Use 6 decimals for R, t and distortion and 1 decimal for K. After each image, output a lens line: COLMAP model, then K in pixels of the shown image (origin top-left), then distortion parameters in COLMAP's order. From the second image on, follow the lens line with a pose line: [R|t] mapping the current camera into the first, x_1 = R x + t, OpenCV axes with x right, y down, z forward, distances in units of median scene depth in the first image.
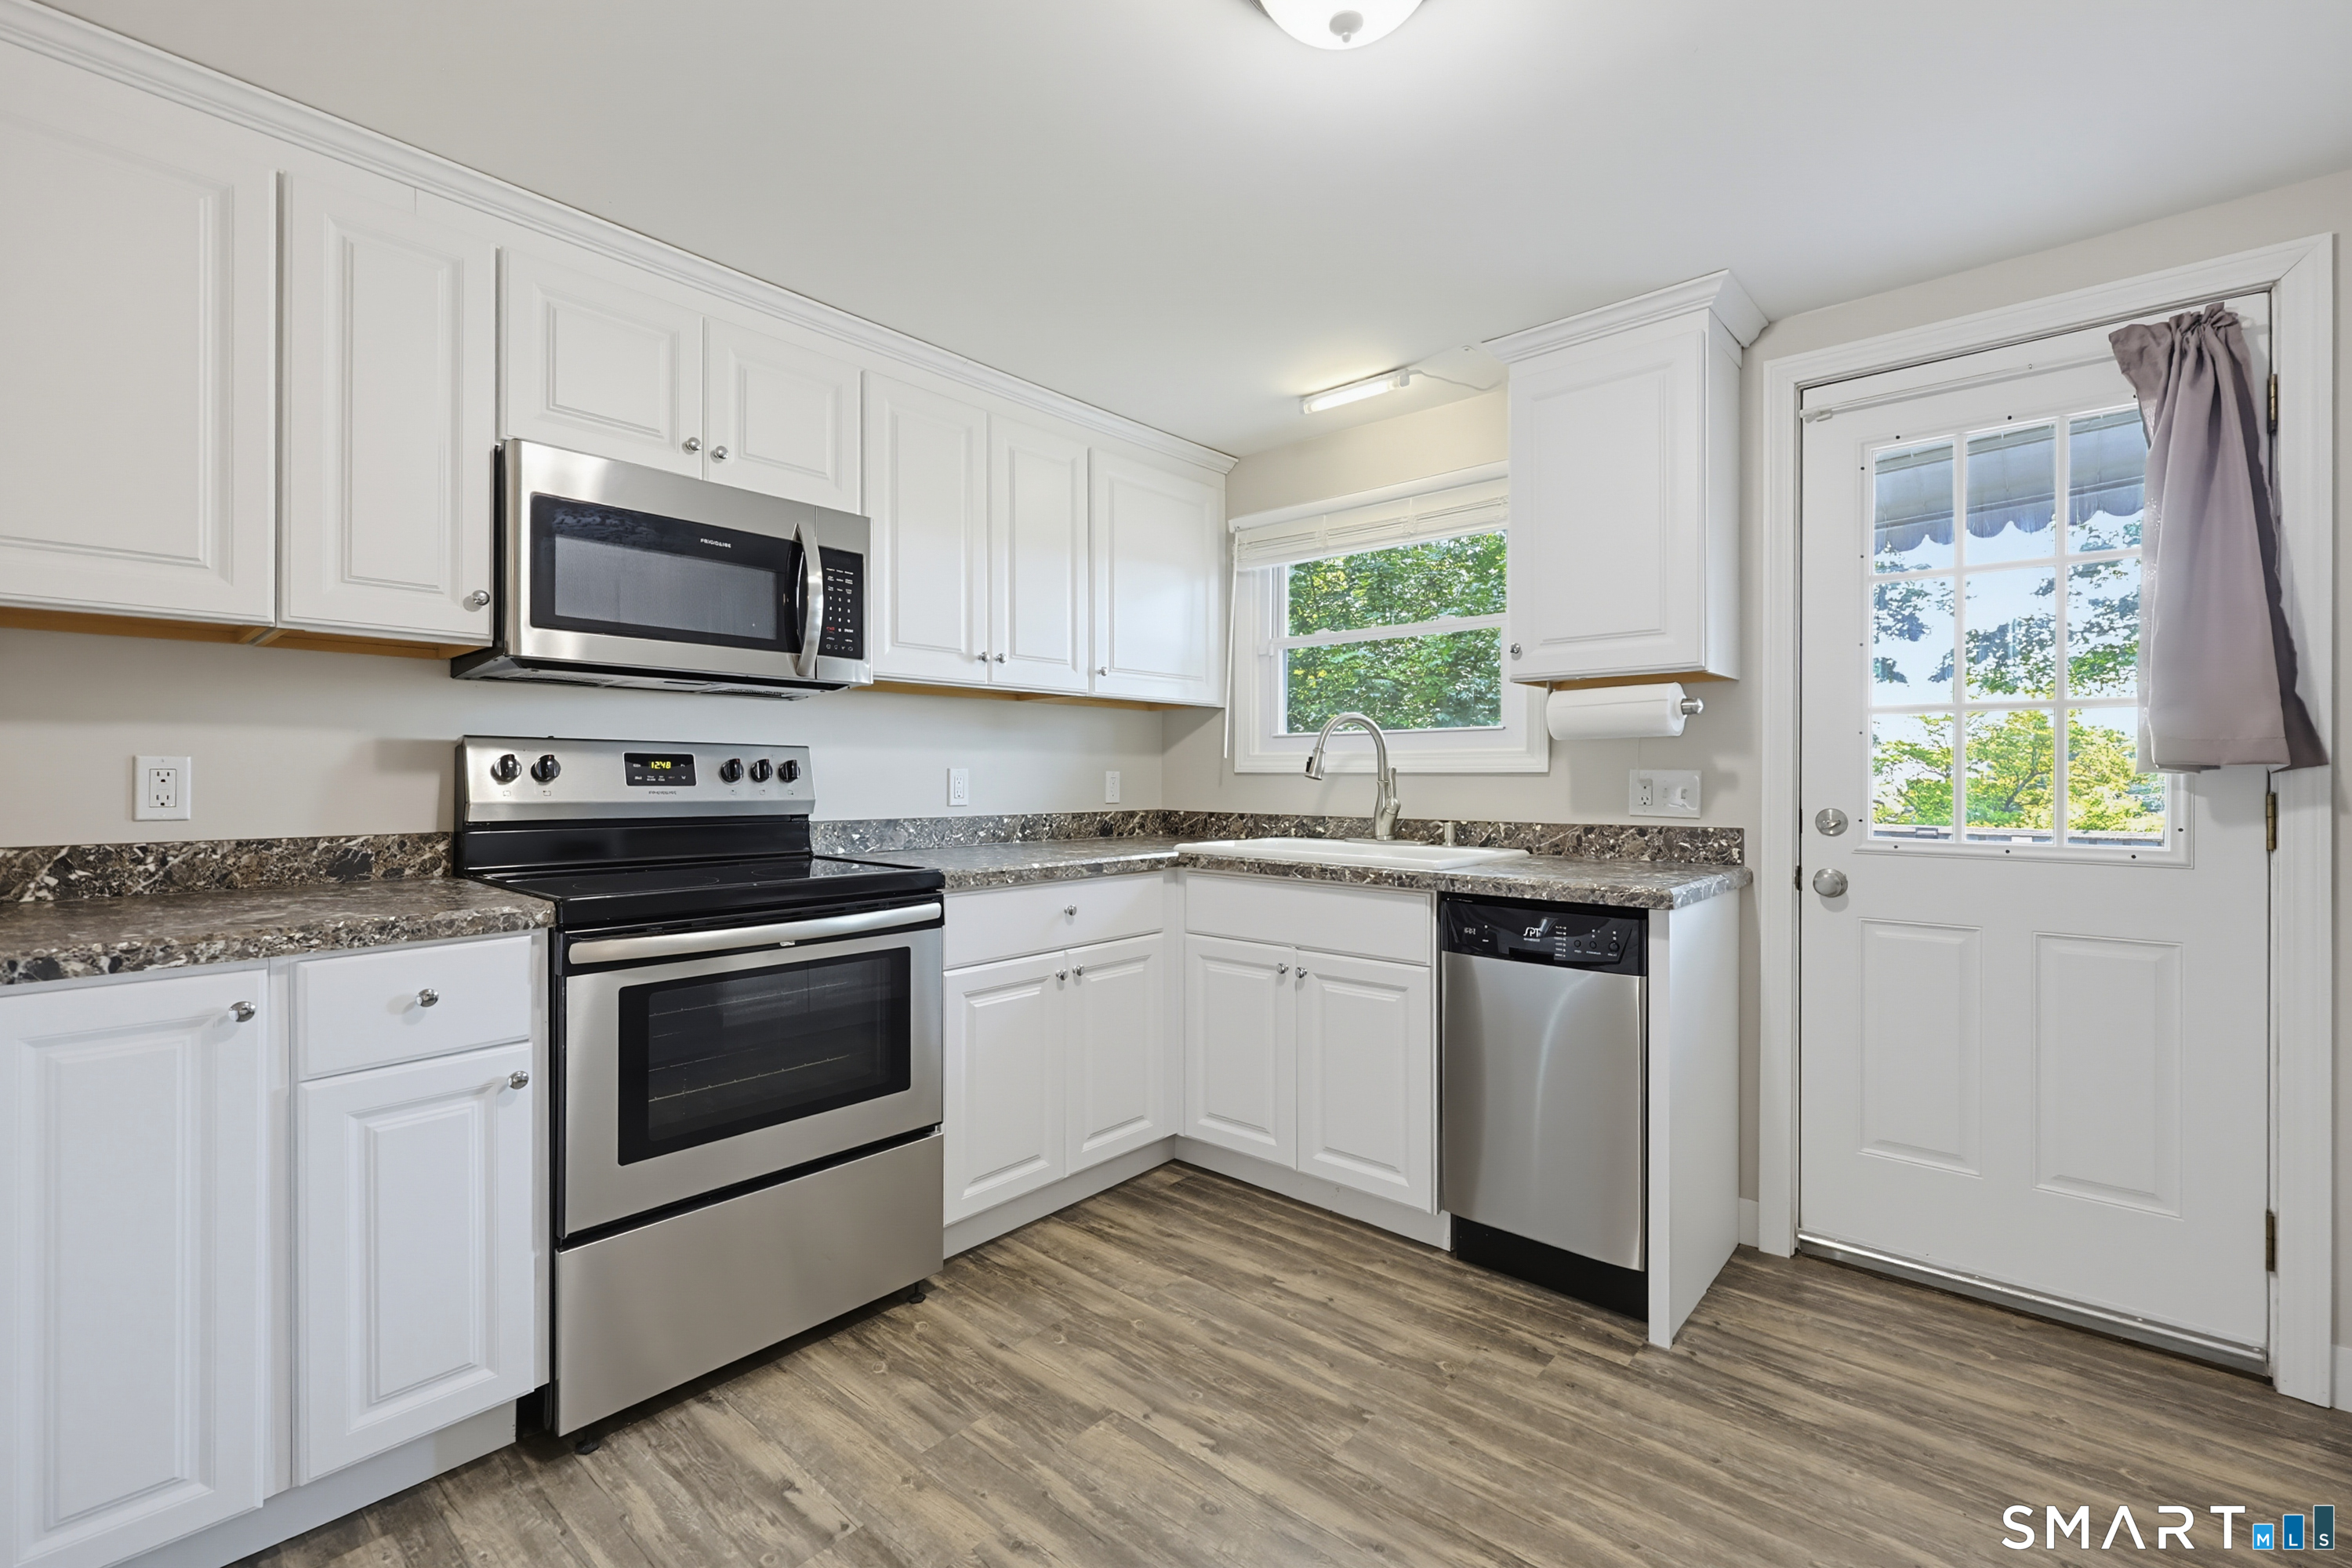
lens RADIAL K [[1014.2, 0, 1168.5], [0, 1014.2, 771.5], [0, 0, 1]] dist [-0.001172, 0.001539]
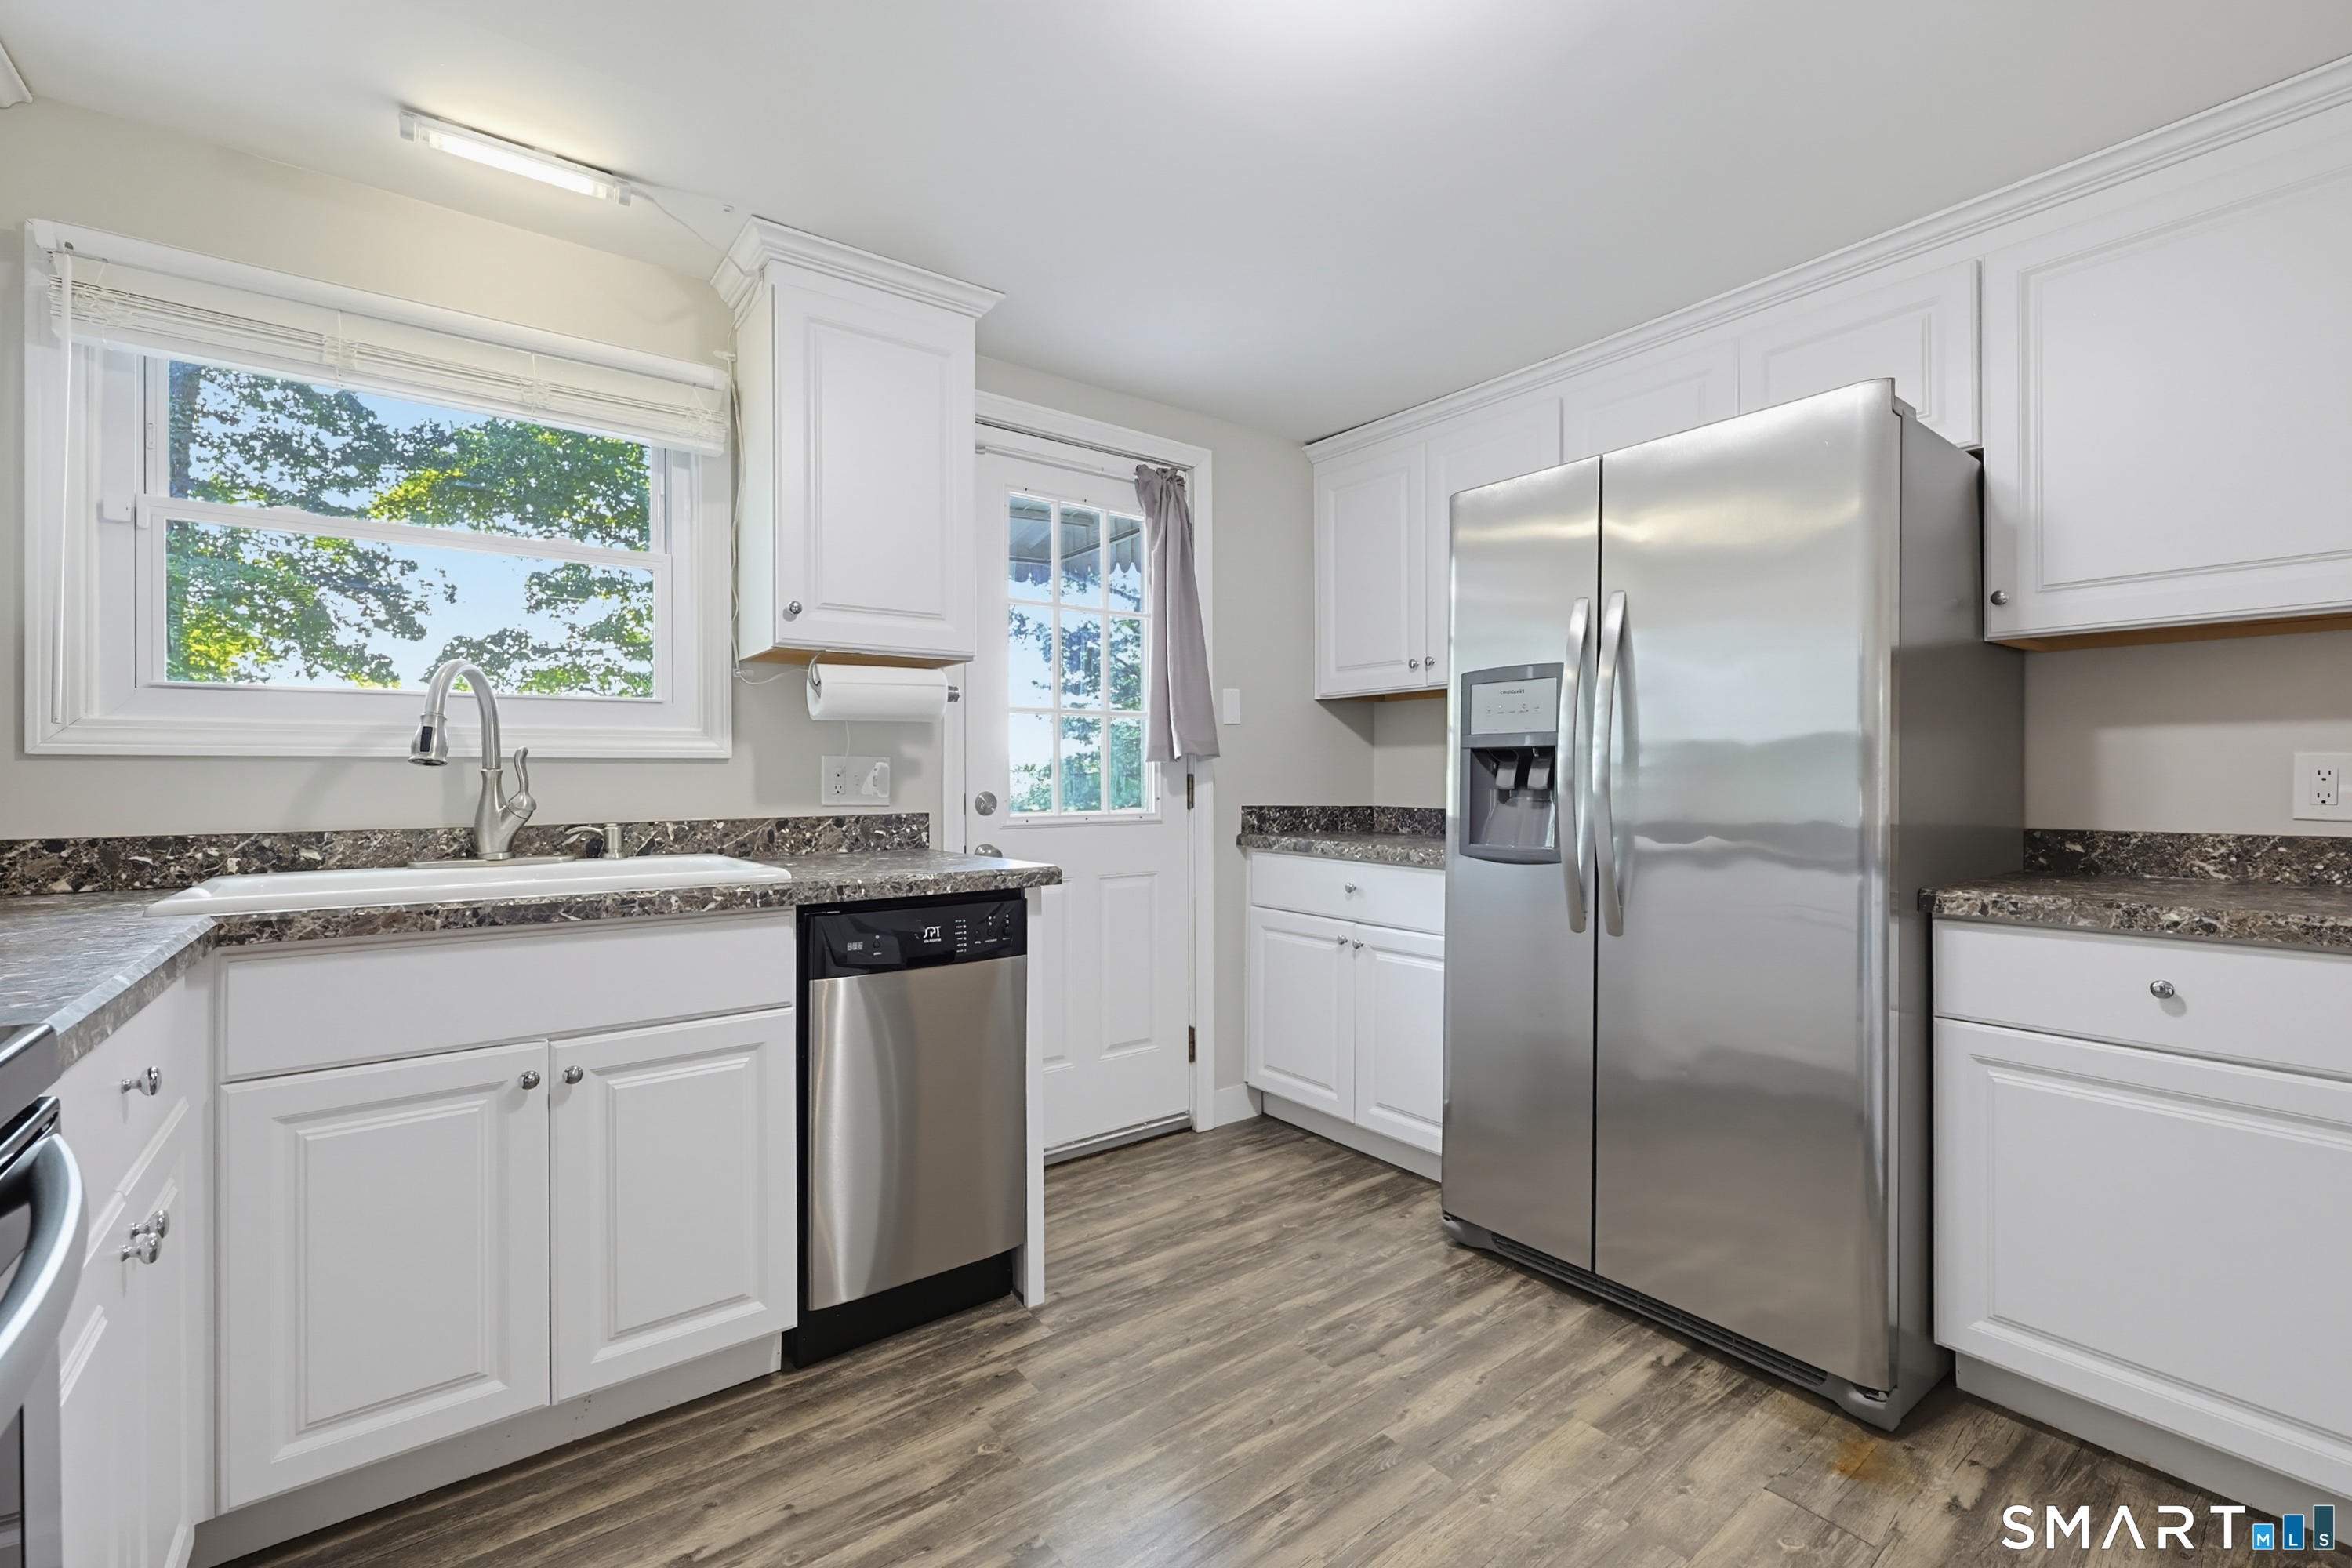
lens RADIAL K [[1014.2, 0, 1187.3], [0, 1014.2, 771.9], [0, 0, 1]] dist [-0.001172, 0.001539]
pose [[0.184827, 0.002914, 0.982767, -0.436116], [0.002542, 0.999991, -0.003443, 0.018279], [-0.982768, 0.003135, 0.184818, 0.553894]]
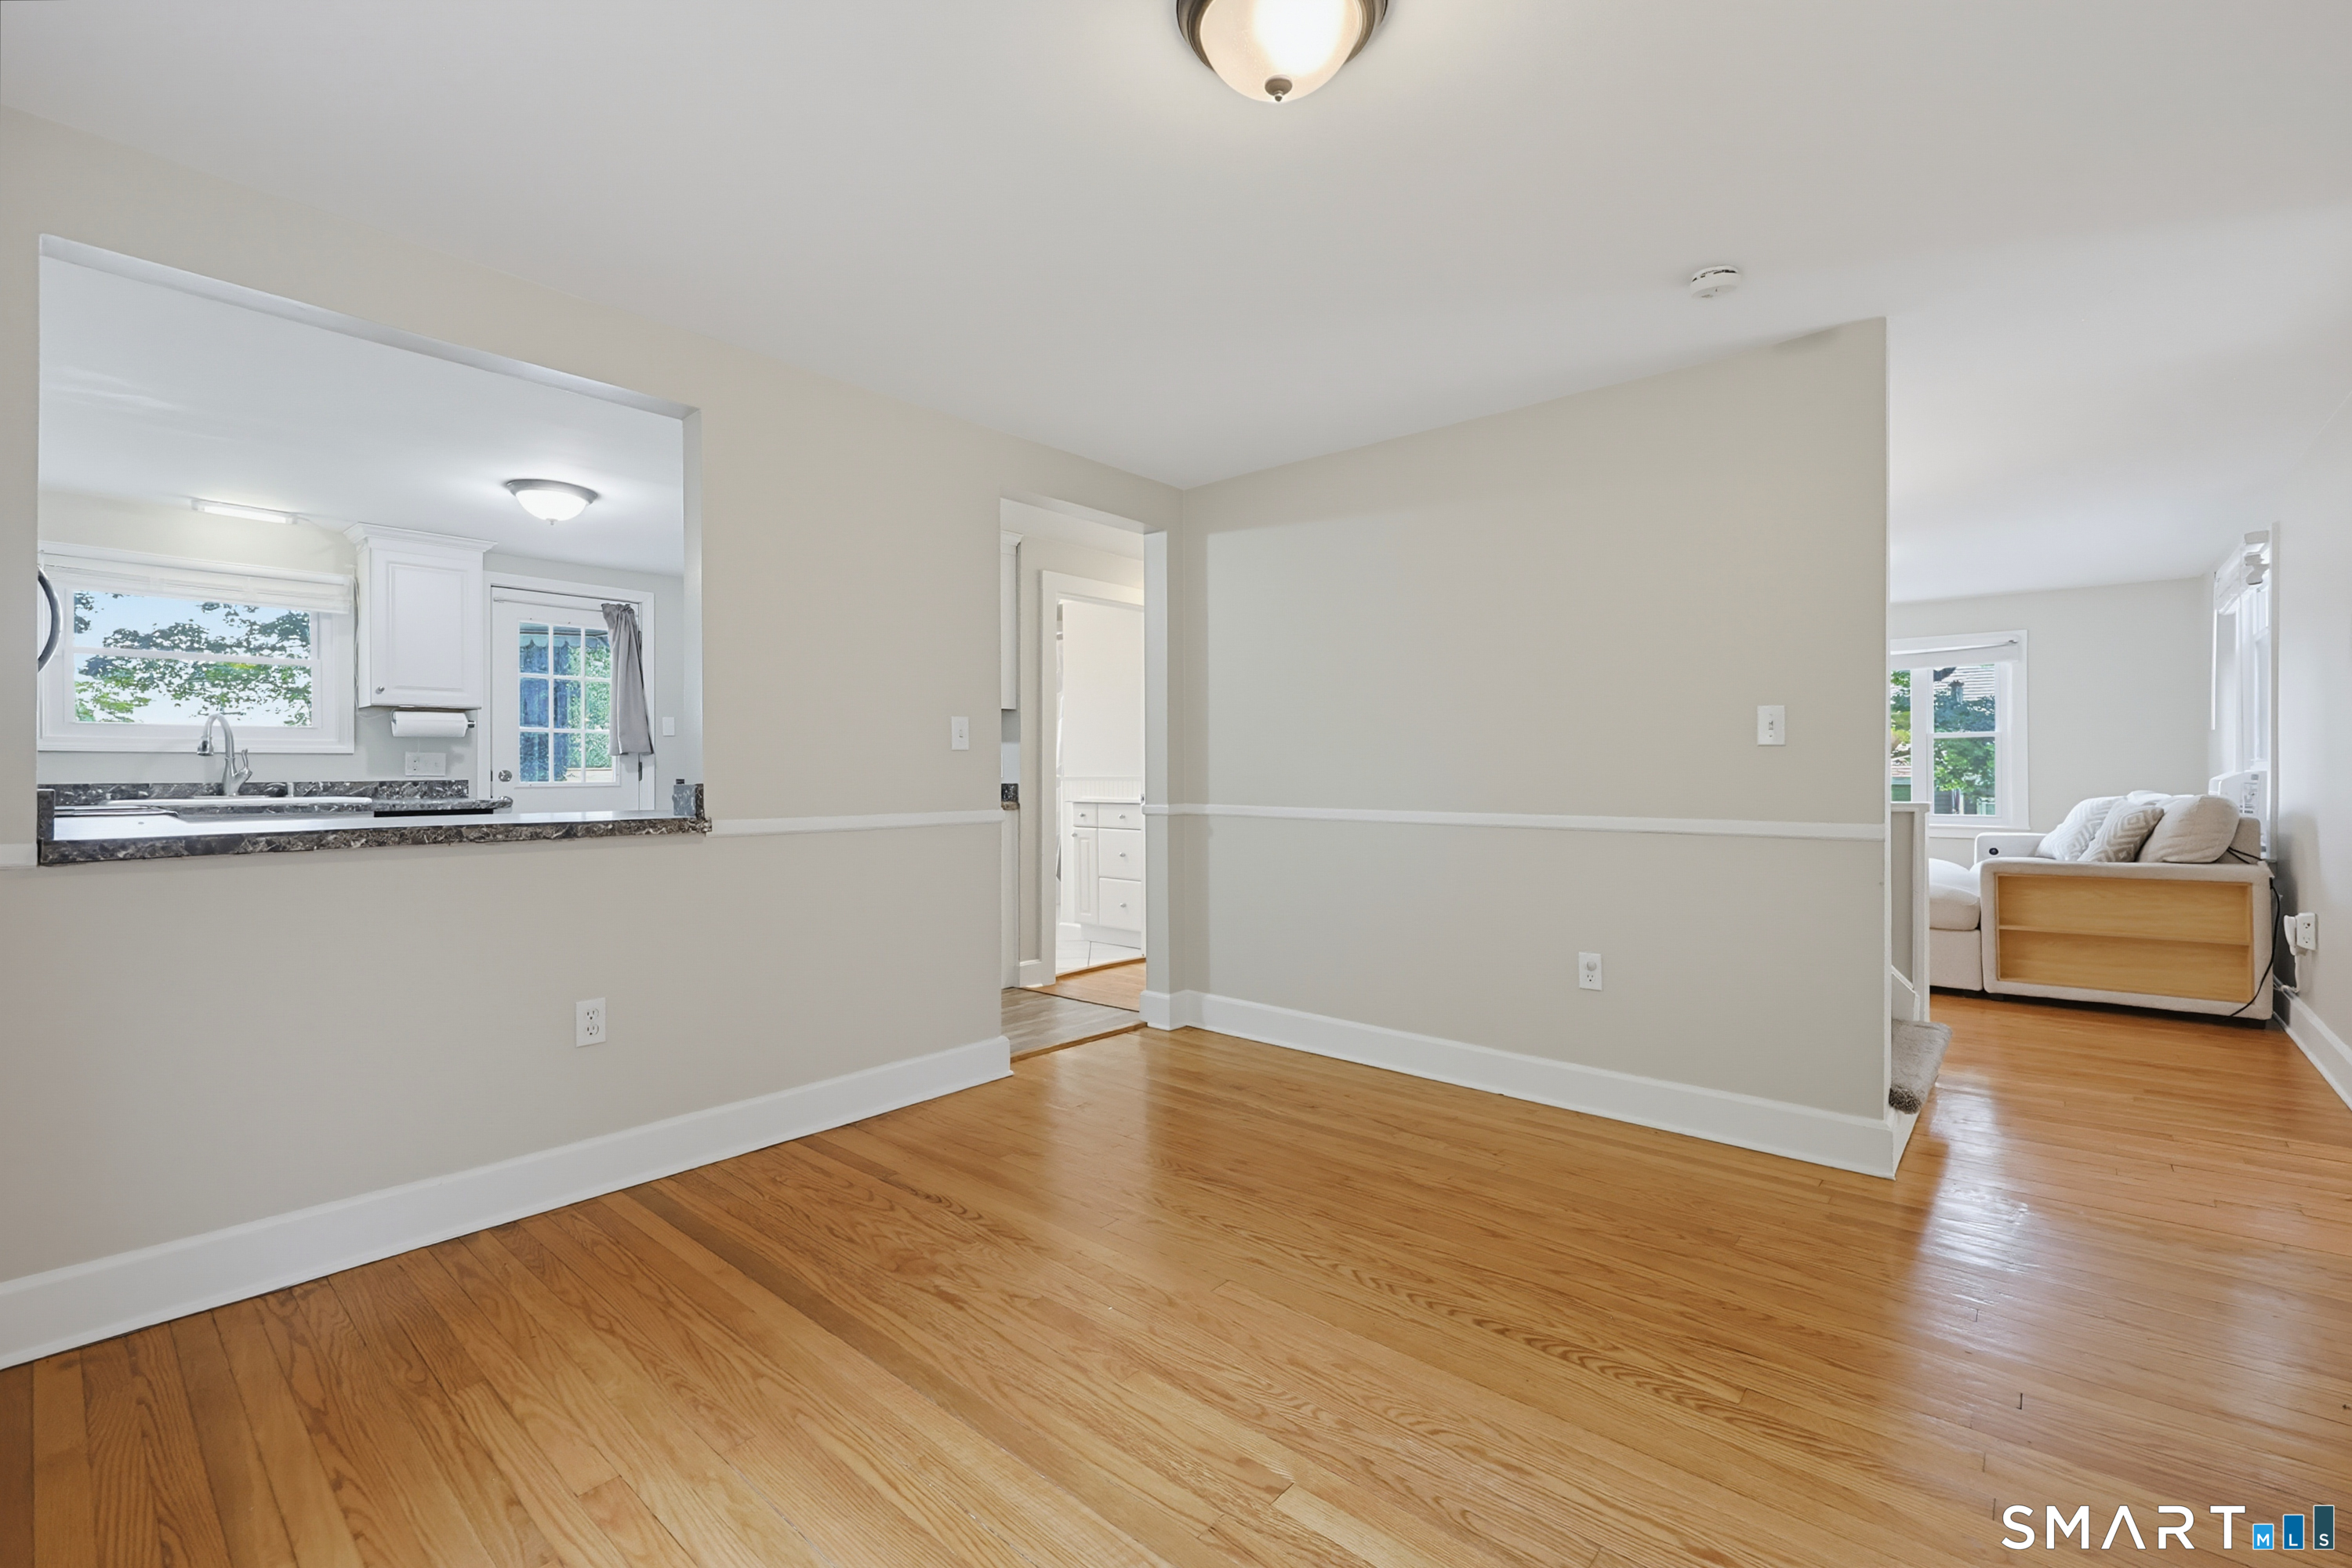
lens RADIAL K [[1014.2, 0, 1189.0], [0, 1014.2, 771.6], [0, 0, 1]] dist [-0.001172, 0.001539]
pose [[-0.018749, -0.004003, 0.999816, -1.696745], [0.000537, 0.999992, 0.004013, 0.031477], [-0.999824, 0.000612, -0.018746, -0.528451]]
